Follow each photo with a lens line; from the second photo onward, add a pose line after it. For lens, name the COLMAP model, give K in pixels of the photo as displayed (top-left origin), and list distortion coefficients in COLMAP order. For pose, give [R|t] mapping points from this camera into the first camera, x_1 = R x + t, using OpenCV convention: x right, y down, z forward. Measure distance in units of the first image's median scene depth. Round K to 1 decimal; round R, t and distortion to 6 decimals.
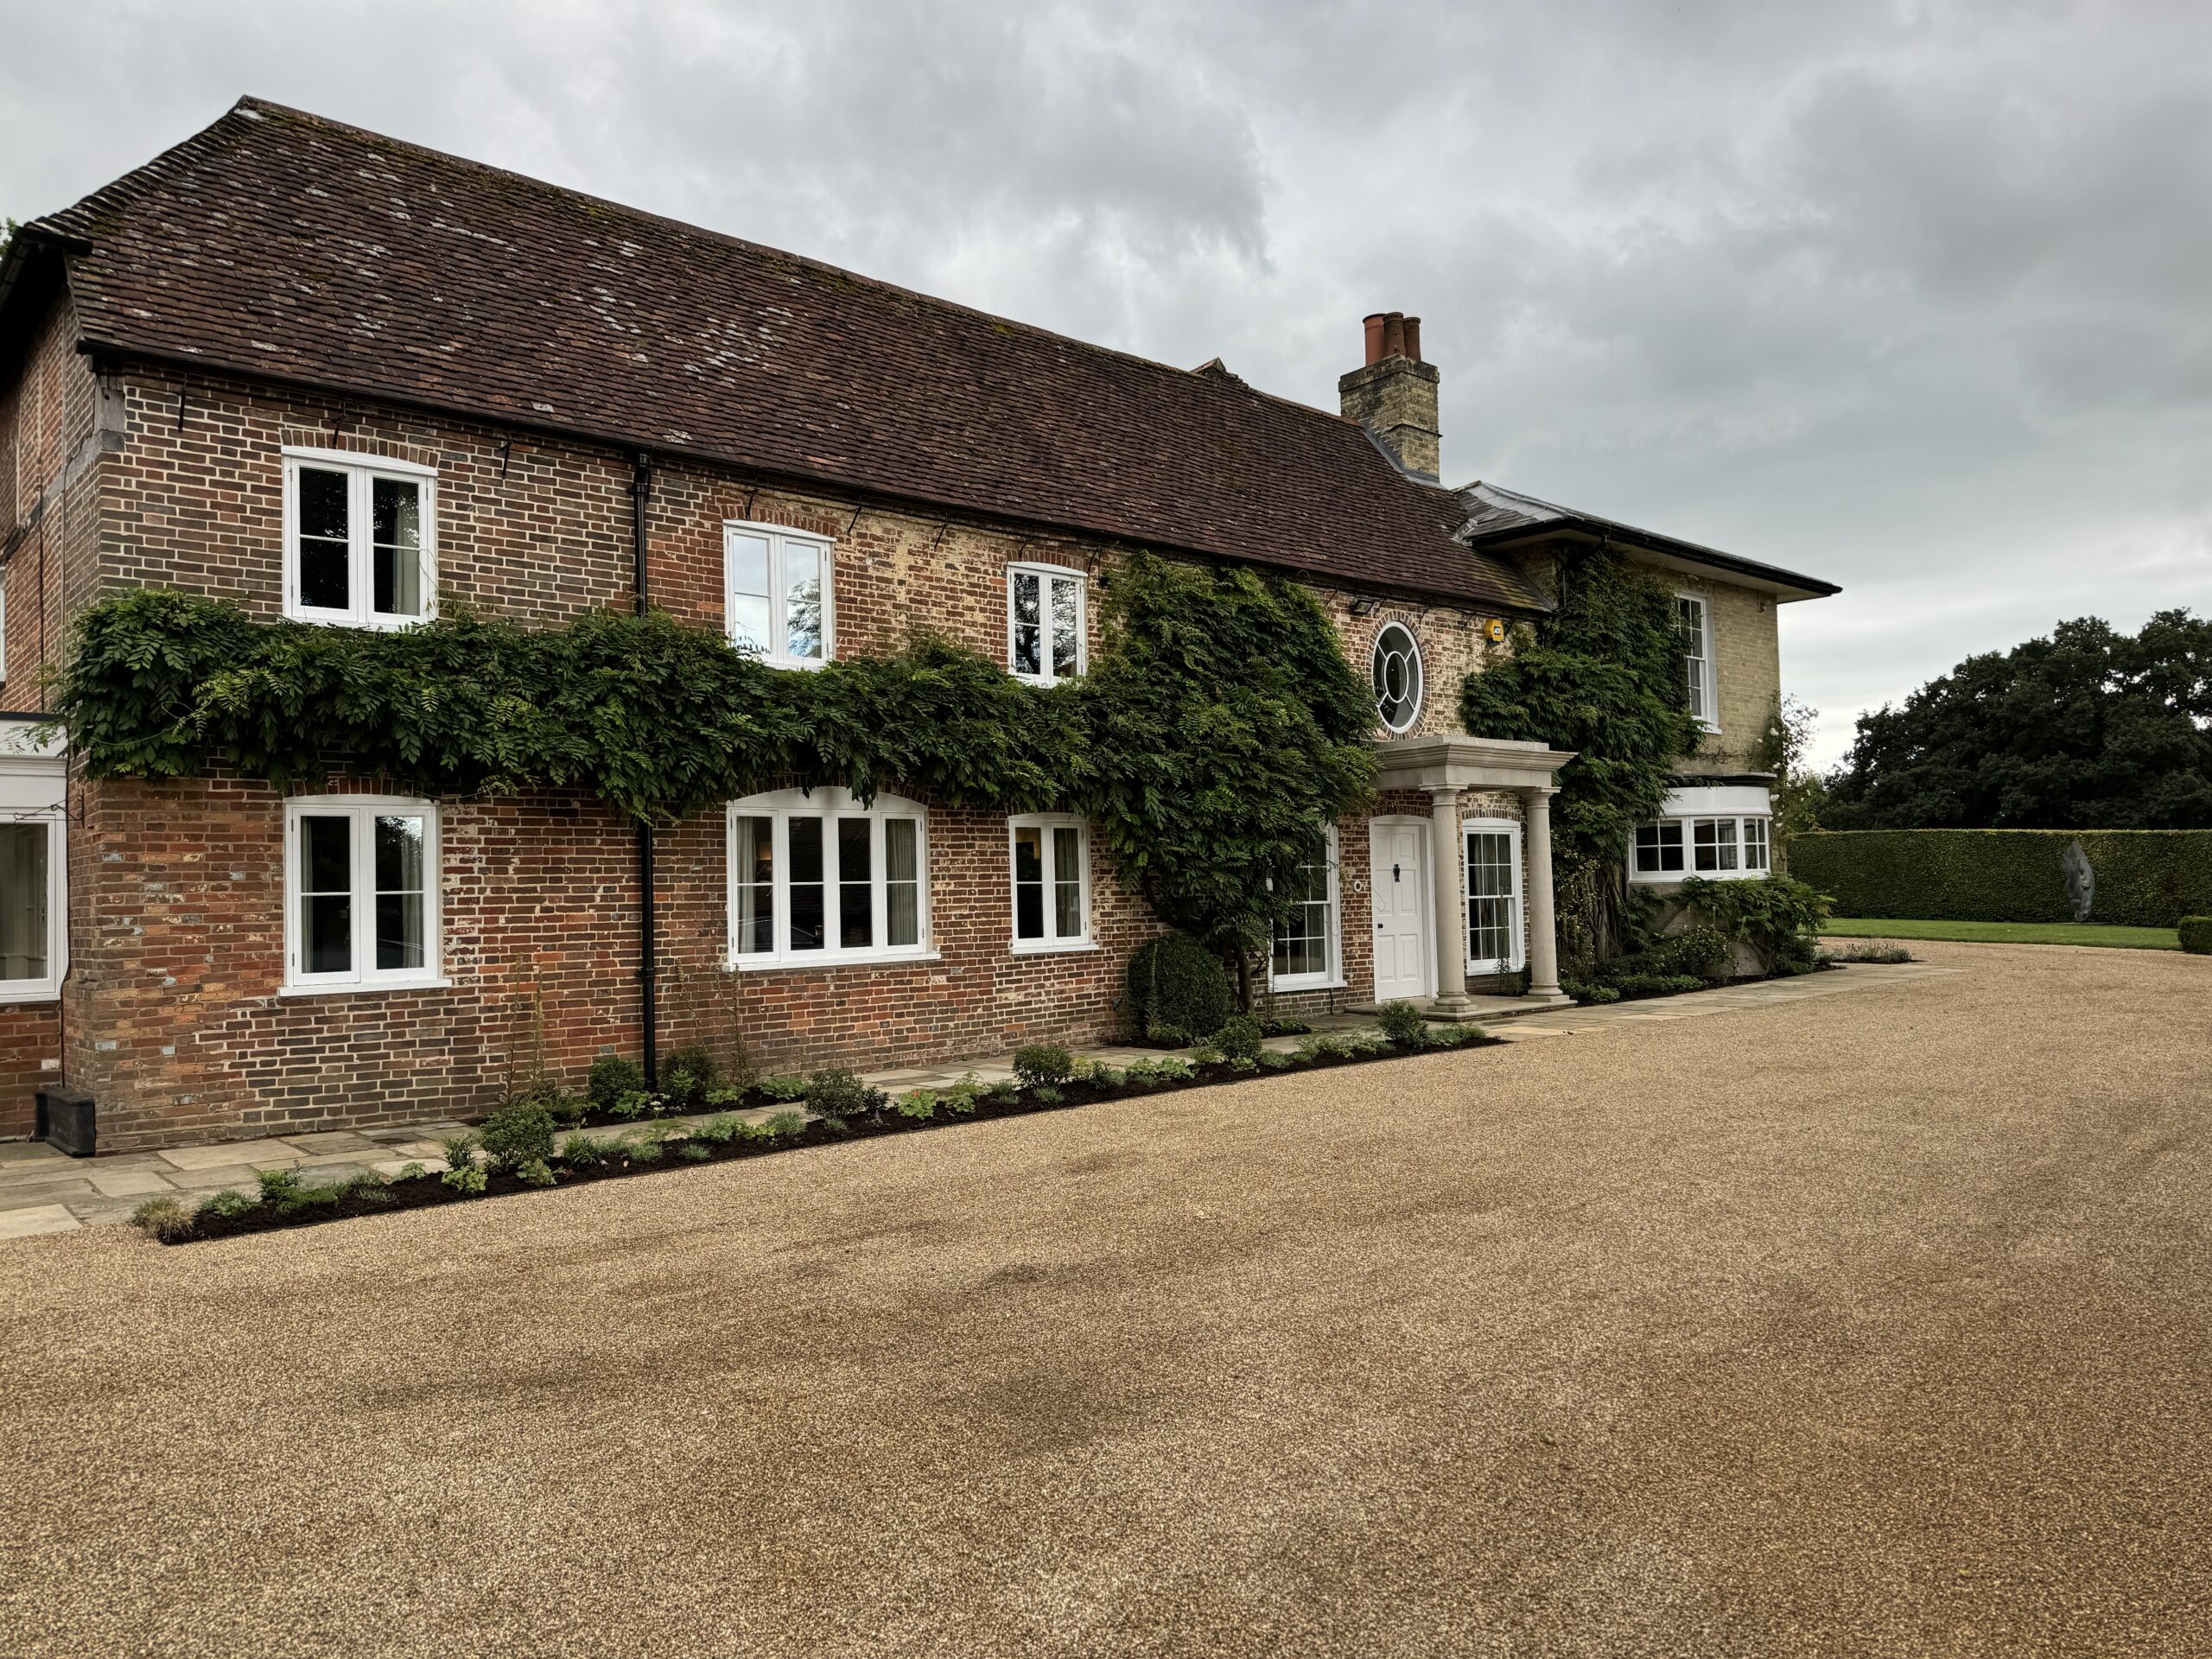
lens RADIAL K [[1523.1, 0, 1150.1], [0, 1523.1, 832.4], [0, 0, 1]] dist [0.080233, -0.108647]
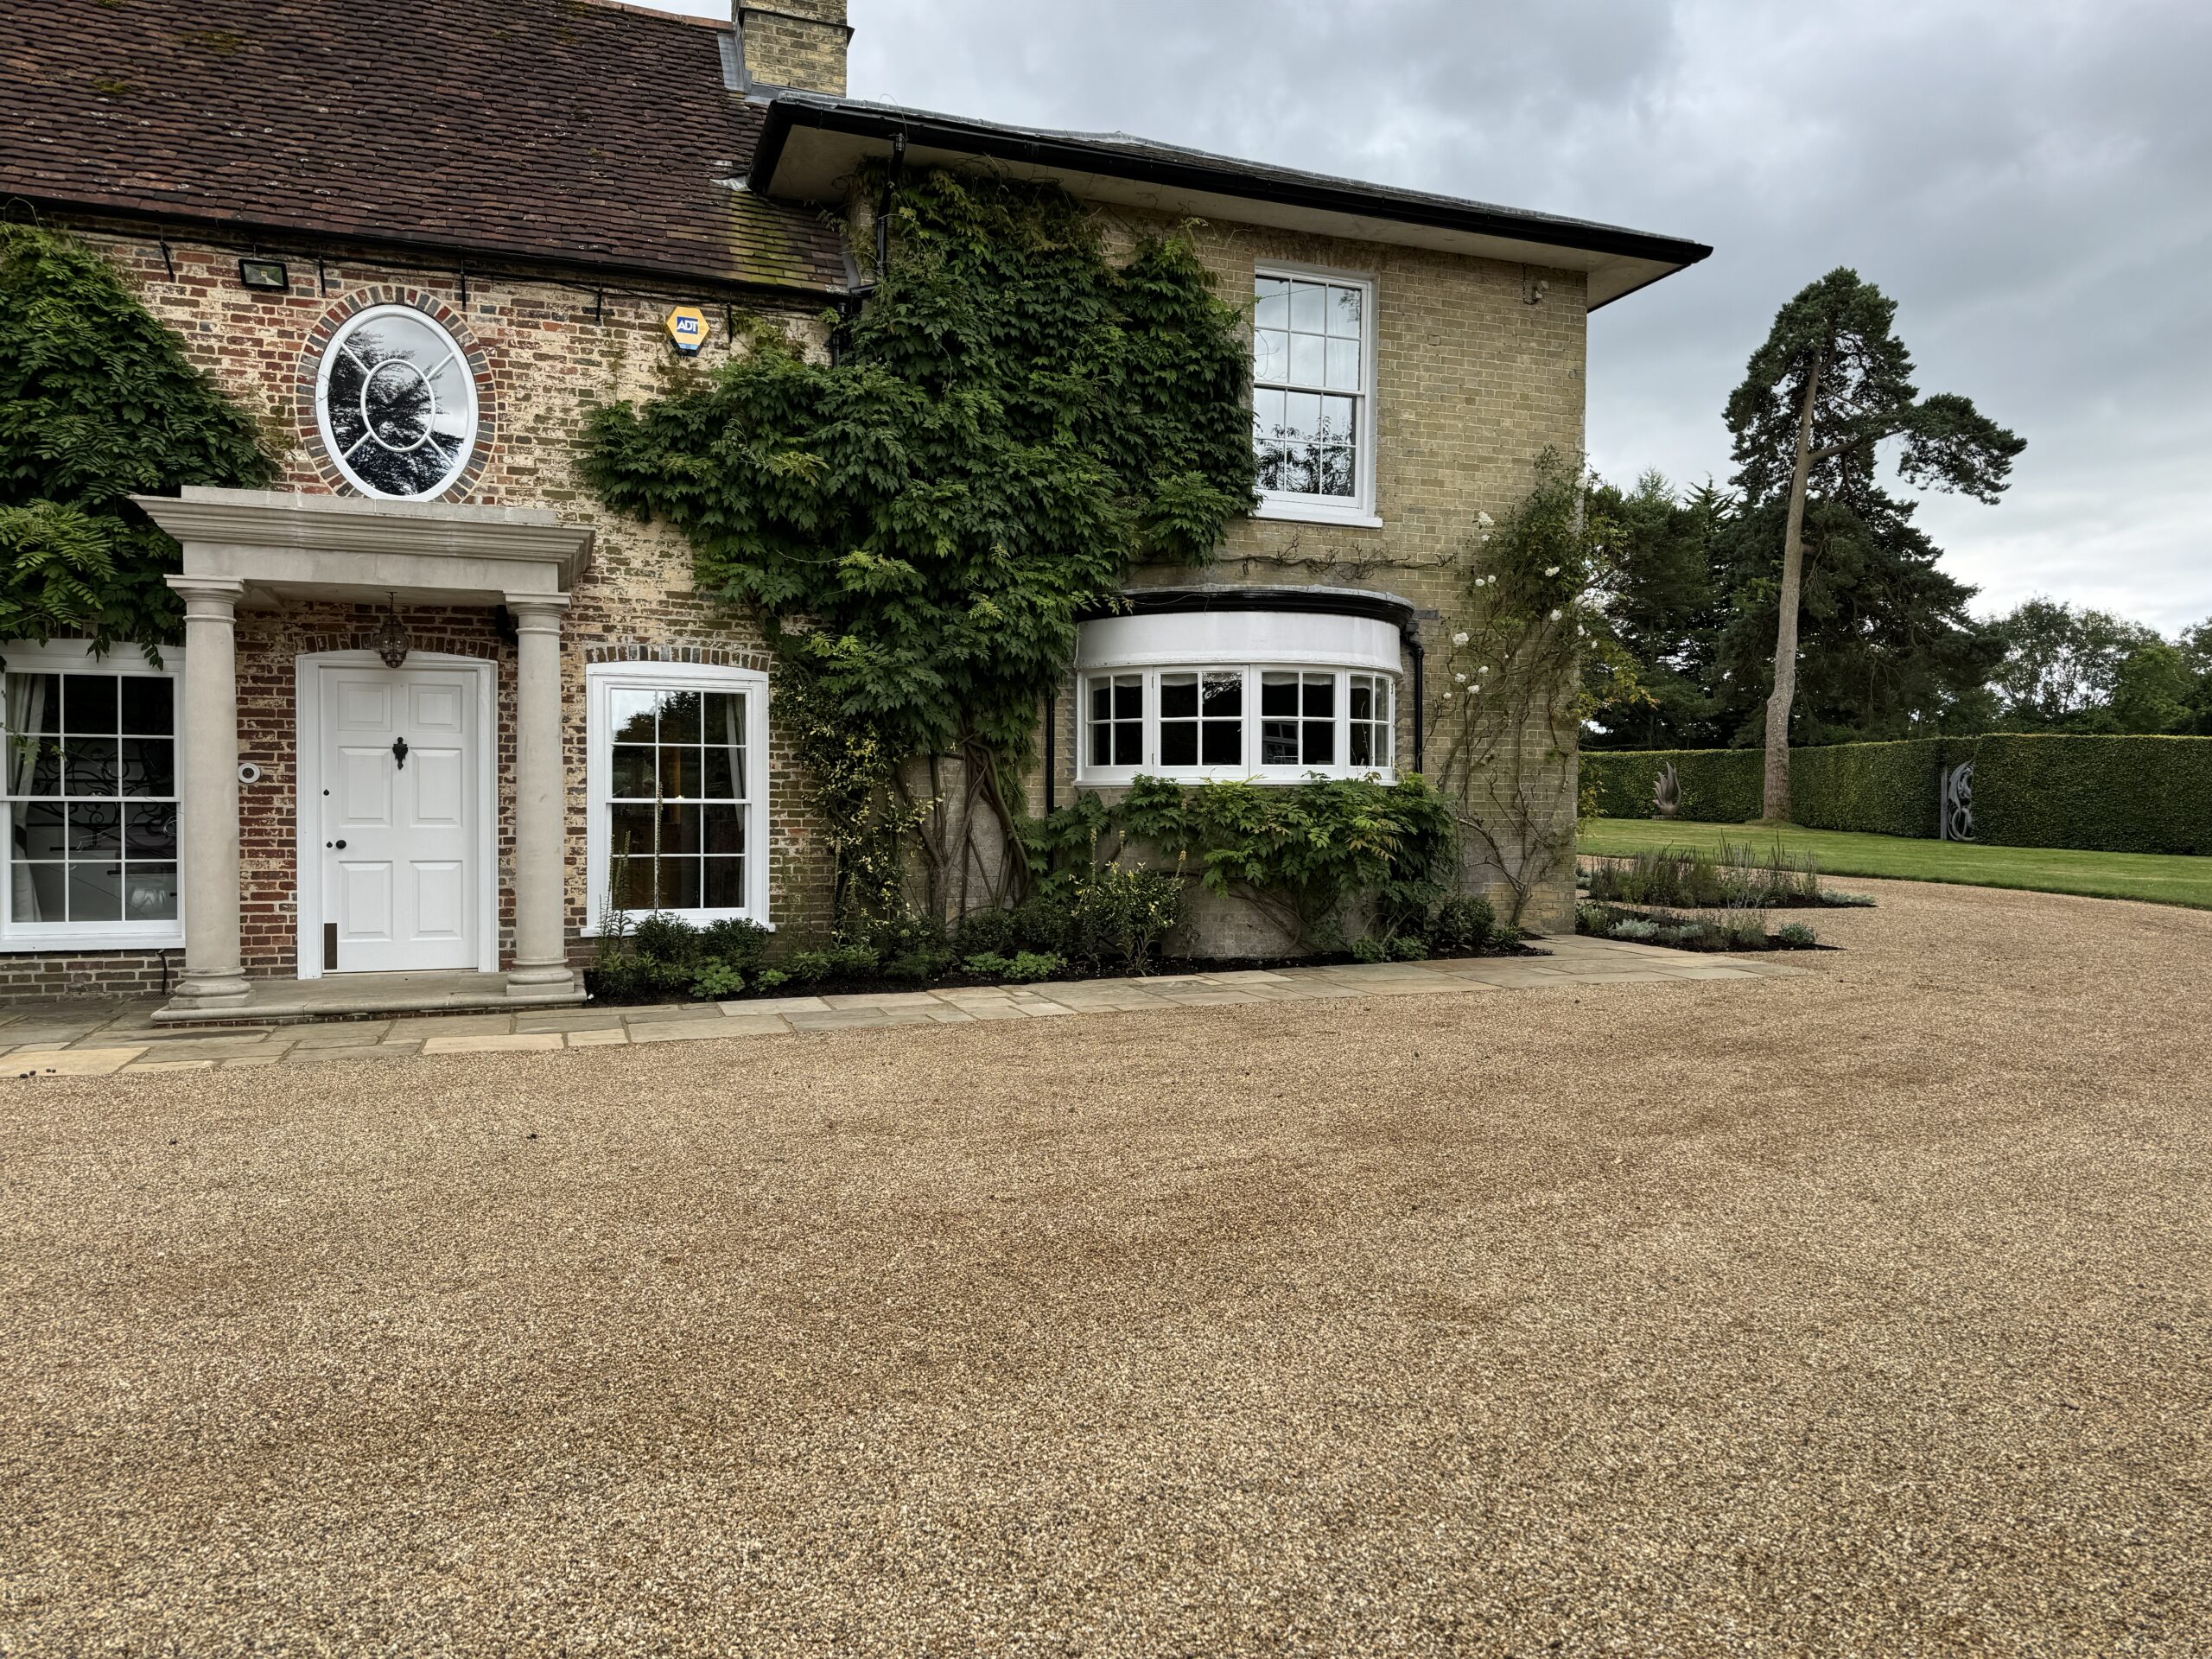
lens RADIAL K [[1556.4, 0, 1186.0], [0, 1556.4, 835.8], [0, 0, 1]] dist [0.050097, -0.077026]
pose [[0.937692, 0.035688, -0.345630, 1.002467], [-0.013205, 0.997653, 0.067185, 0.022175], [0.347216, -0.058435, 0.935963, 0.860011]]
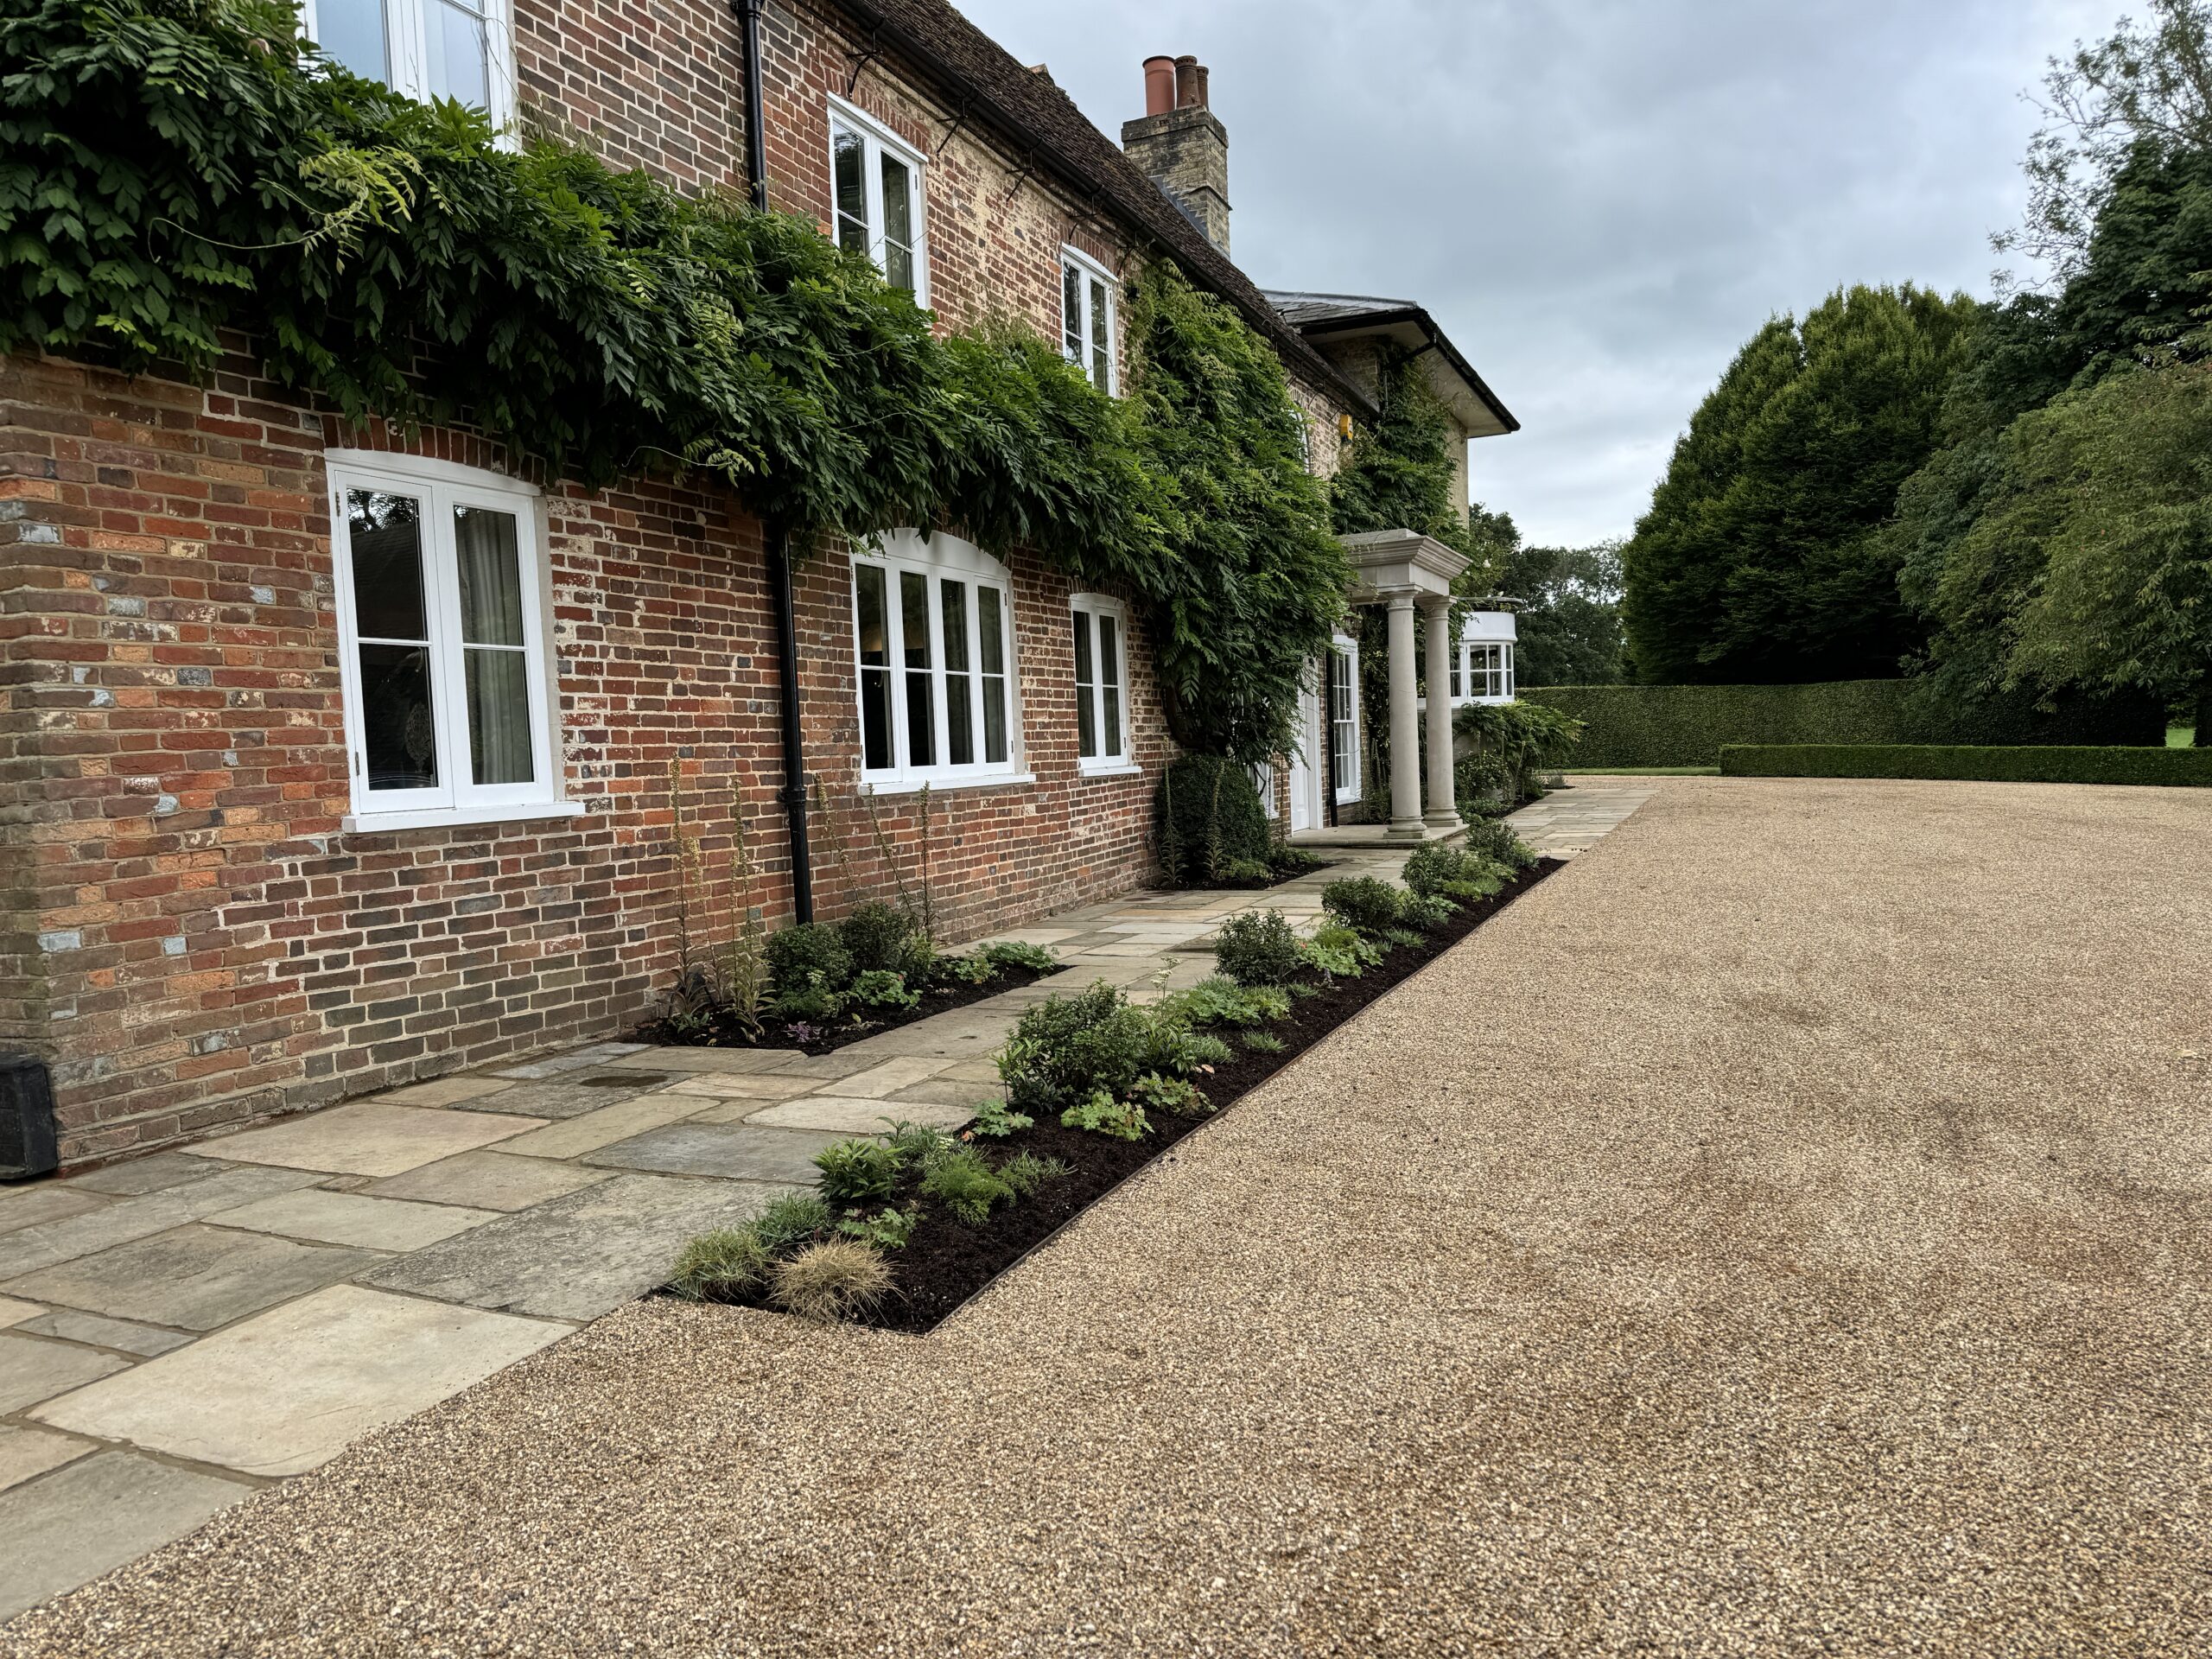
lens RADIAL K [[1522.1, 0, 1129.3], [0, 1522.1, 828.2], [0, 0, 1]] dist [0.053913, -0.062204]
pose [[0.907409, -0.035245, 0.418767, -0.470816], [0.002288, 0.996876, 0.078944, 0.055786], [-0.420242, -0.070676, 0.904656, 0.365573]]
